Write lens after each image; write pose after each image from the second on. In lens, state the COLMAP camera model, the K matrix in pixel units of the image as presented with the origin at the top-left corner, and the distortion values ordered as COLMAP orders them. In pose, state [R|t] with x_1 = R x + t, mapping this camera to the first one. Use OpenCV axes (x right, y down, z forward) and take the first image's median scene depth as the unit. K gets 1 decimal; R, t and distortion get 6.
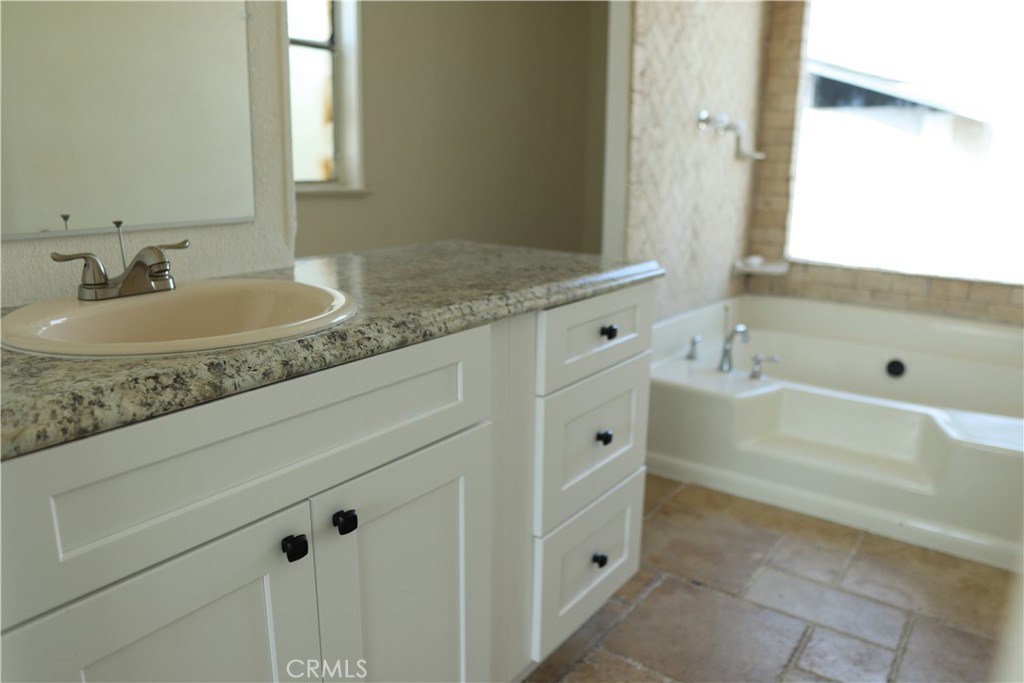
lens RADIAL K [[756.8, 0, 511.9], [0, 756.8, 343.7], [0, 0, 1]] dist [-0.086493, 0.004566]
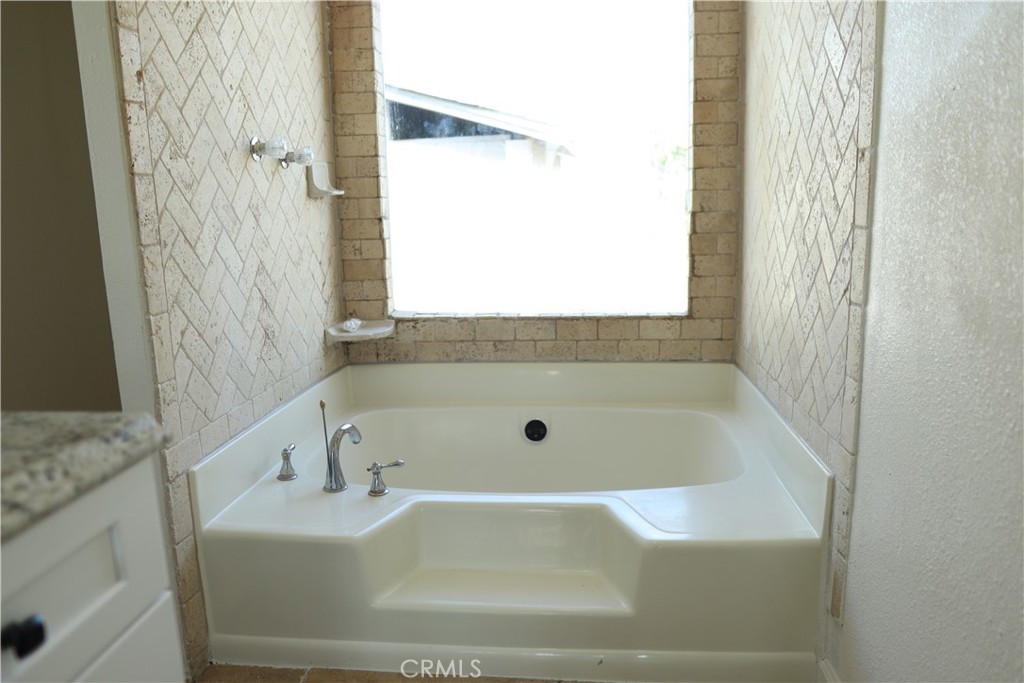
lens RADIAL K [[756.8, 0, 517.3], [0, 756.8, 341.7], [0, 0, 1]] dist [-0.086493, 0.004566]
pose [[0.860503, -0.134142, 0.491468, 0.092531], [0.161218, 0.986834, -0.012925, -0.061946], [-0.483264, 0.090355, 0.870800, 0.257939]]
